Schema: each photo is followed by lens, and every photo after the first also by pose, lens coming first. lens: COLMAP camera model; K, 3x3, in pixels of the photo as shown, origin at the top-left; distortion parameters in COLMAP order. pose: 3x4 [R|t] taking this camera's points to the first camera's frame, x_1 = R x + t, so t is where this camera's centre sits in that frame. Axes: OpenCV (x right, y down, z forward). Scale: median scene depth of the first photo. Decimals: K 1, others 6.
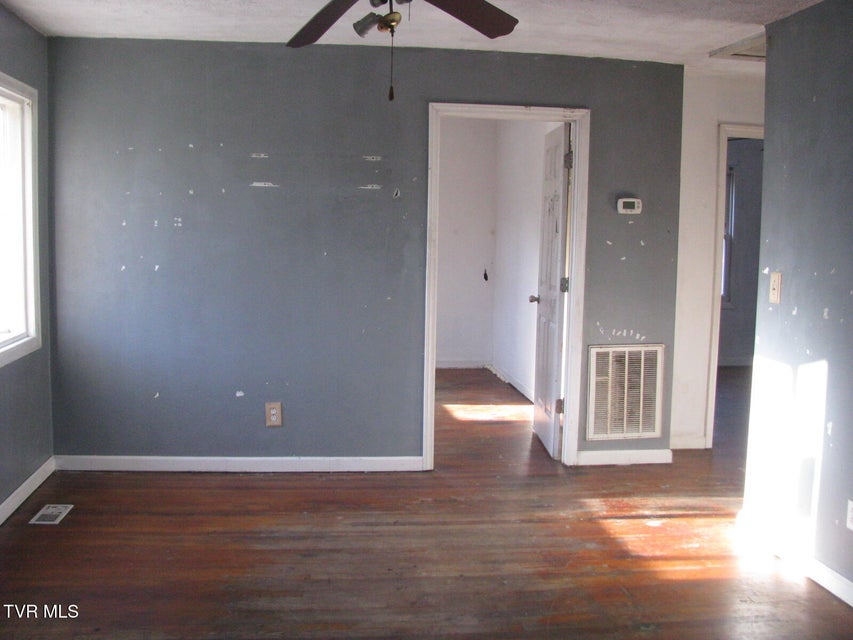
lens RADIAL K [[921.6, 0, 426.5], [0, 921.6, 320.0], [0, 0, 1]] dist [-0.223297, 0.265131]
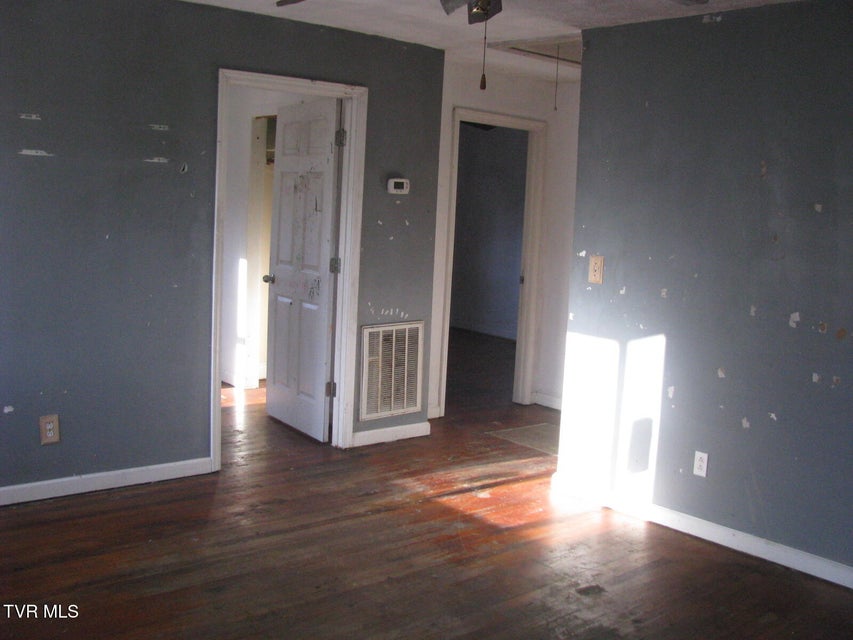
lens RADIAL K [[921.6, 0, 426.5], [0, 921.6, 320.0], [0, 0, 1]] dist [-0.223297, 0.265131]
pose [[0.833494, -0.051187, 0.550152, -0.323977], [0.026843, 0.998275, 0.052213, -0.030041], [-0.551876, -0.028752, 0.833431, 0.133999]]
